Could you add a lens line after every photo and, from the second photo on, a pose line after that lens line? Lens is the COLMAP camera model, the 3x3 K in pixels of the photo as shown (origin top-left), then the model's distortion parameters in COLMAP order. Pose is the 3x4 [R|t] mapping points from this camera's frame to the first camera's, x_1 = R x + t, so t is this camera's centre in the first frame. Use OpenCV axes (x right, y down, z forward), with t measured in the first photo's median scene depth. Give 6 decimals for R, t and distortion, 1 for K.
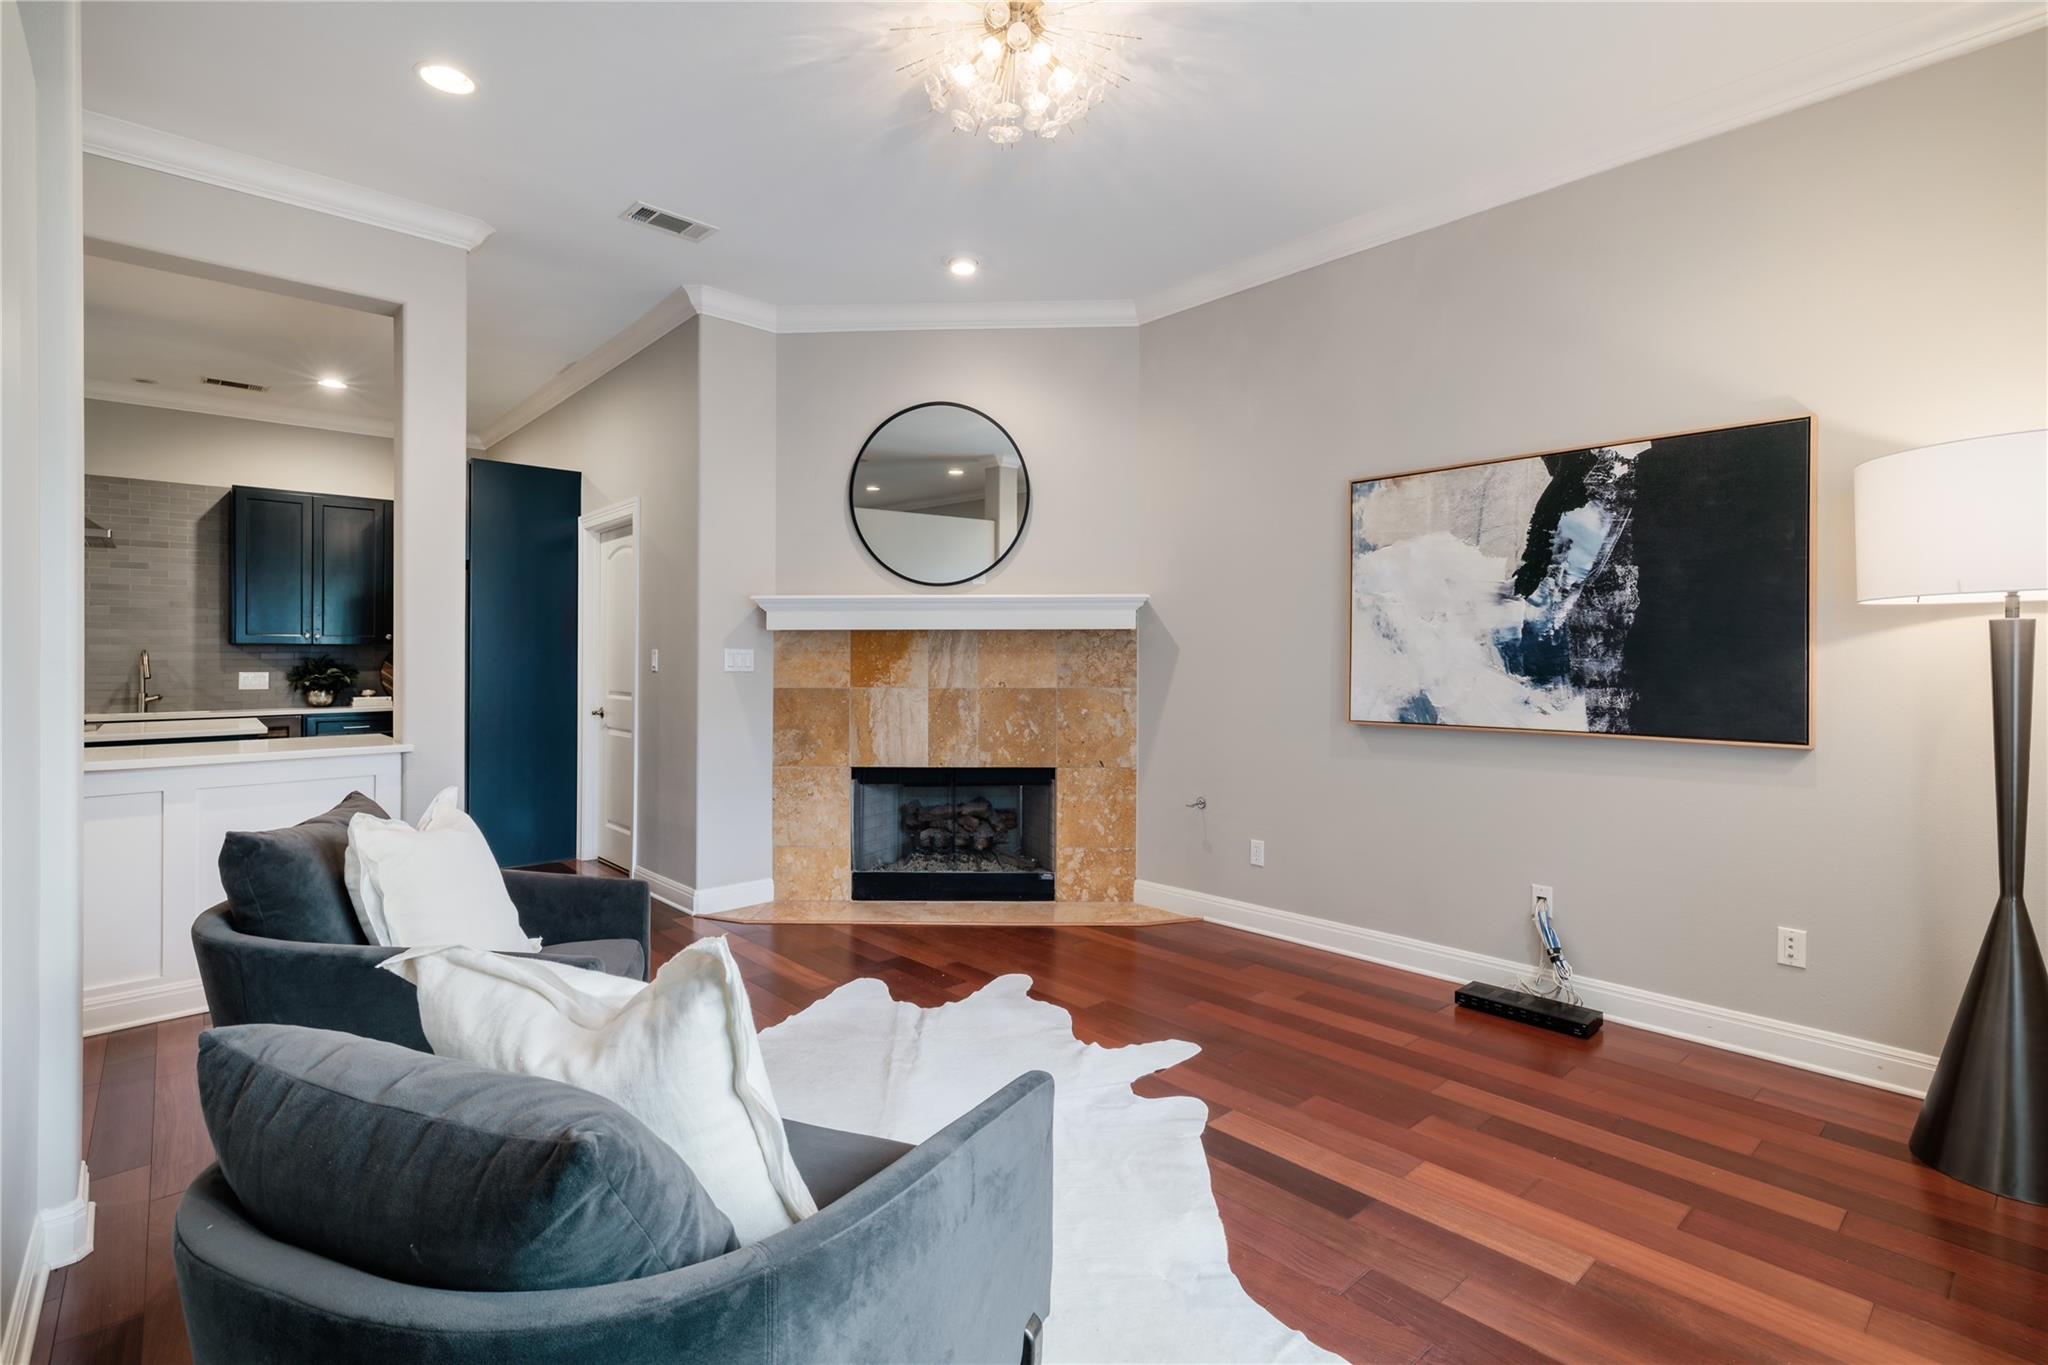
lens RADIAL K [[973.0, 0, 976.1], [0, 973.0, 658.3], [0, 0, 1]] dist [0.001140, -0.001636]
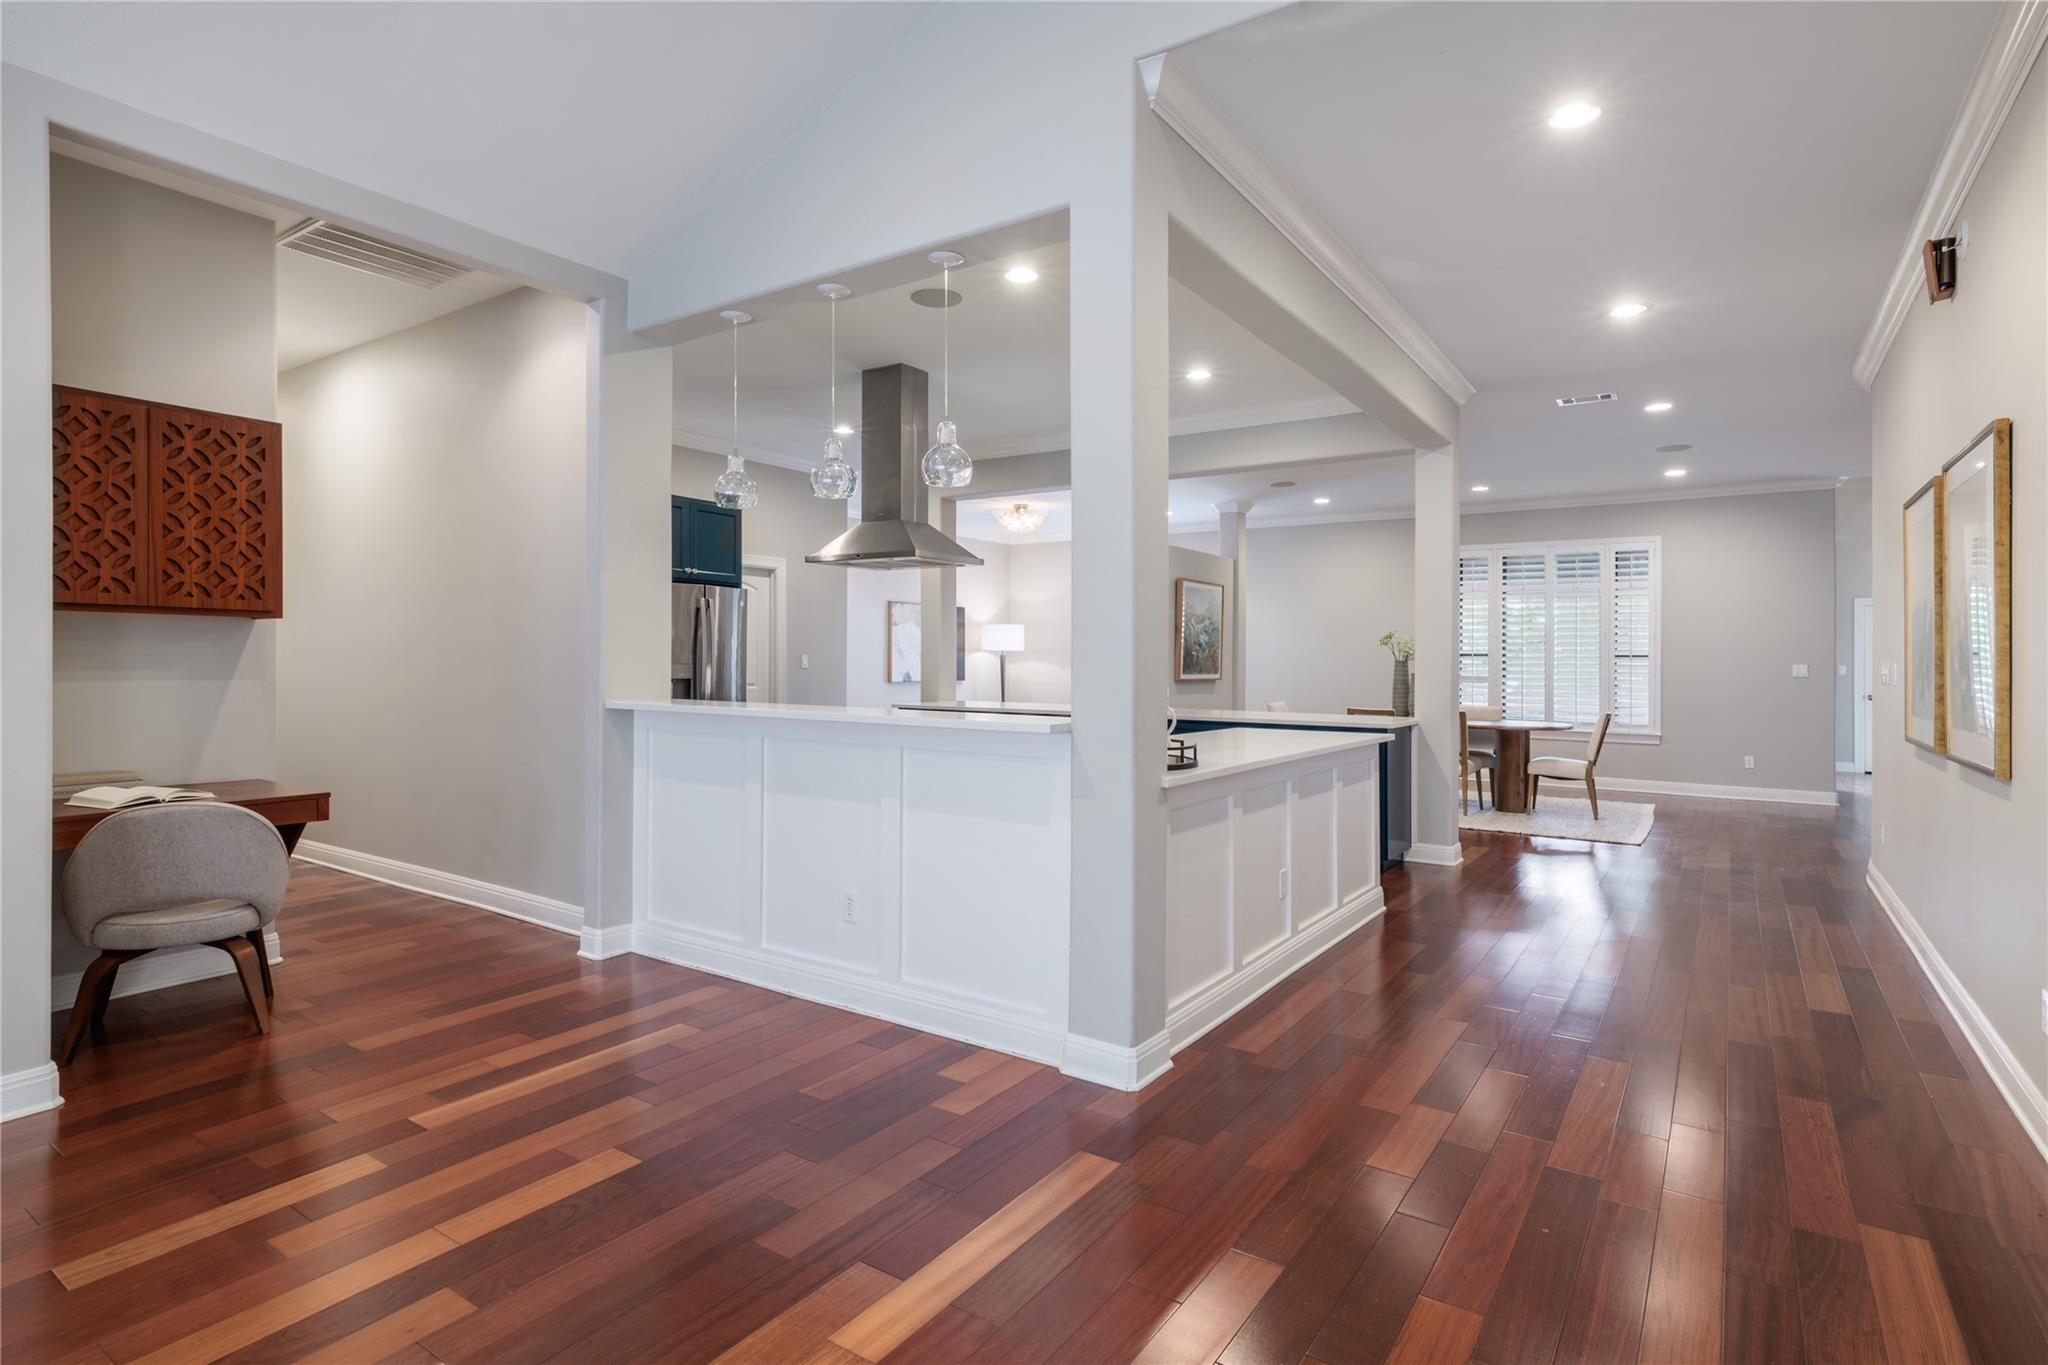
lens RADIAL K [[1030.0, 0, 1029.6], [0, 1030.0, 664.4], [0, 0, 1]] dist [-0.007571, -0.000561]
pose [[-0.238907, -0.001552, 0.971041, -2.213116], [-0.003791, 0.999993, 0.000665, 0.003590], [-0.971035, -0.003522, -0.238911, 1.082831]]
